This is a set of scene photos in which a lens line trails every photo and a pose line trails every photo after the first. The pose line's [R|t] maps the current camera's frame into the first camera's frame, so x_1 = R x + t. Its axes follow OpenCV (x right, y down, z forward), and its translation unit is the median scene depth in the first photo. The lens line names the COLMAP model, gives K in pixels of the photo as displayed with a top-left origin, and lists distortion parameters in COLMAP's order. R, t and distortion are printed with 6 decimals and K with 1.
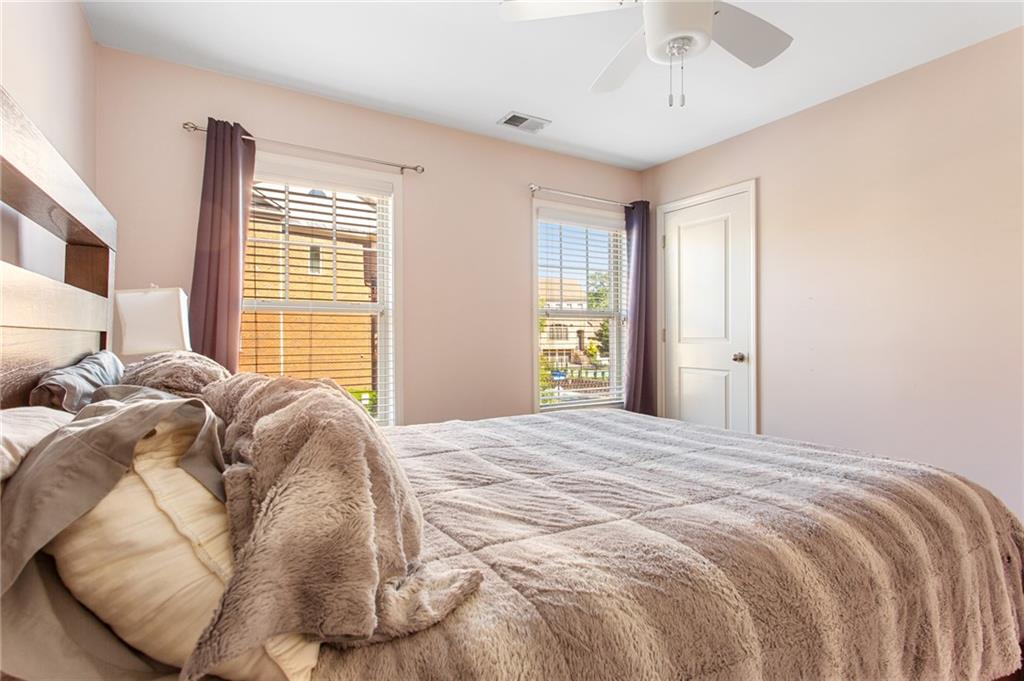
lens RADIAL K [[491.5, 0, 503.8], [0, 491.5, 335.8], [0, 0, 1]] dist [-0.007096, 0.000956]
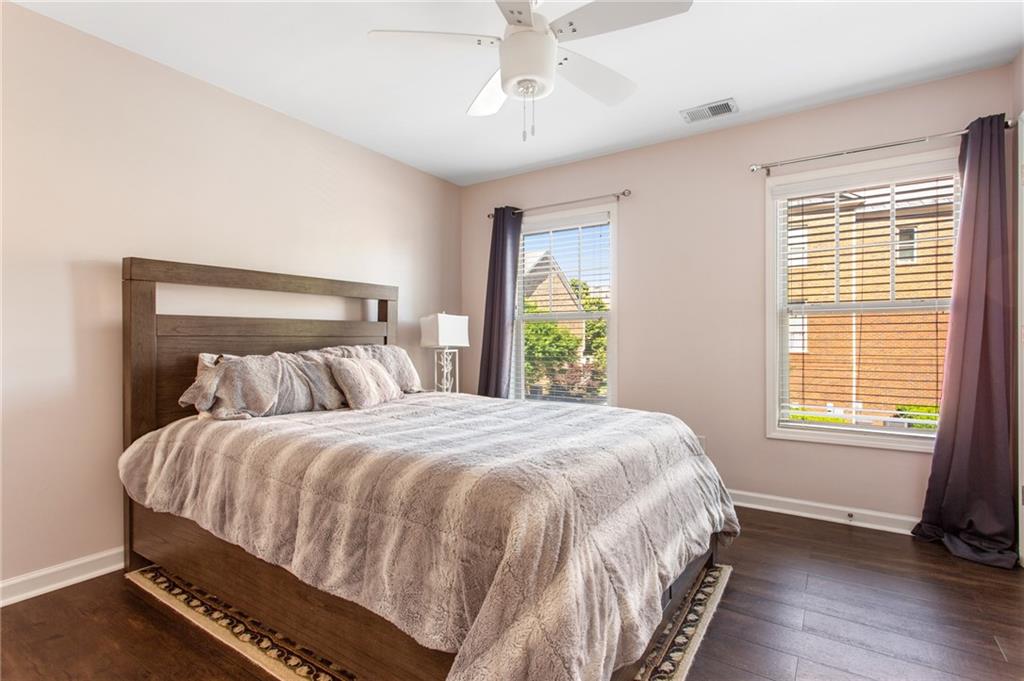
lens RADIAL K [[491.5, 0, 503.8], [0, 491.5, 335.8], [0, 0, 1]] dist [-0.007096, 0.000956]
pose [[0.436453, -0.009768, -0.899674, 0.849429], [0.002155, 0.999950, -0.009812, 0.009545], [0.899724, 0.002344, 0.436452, 0.270123]]
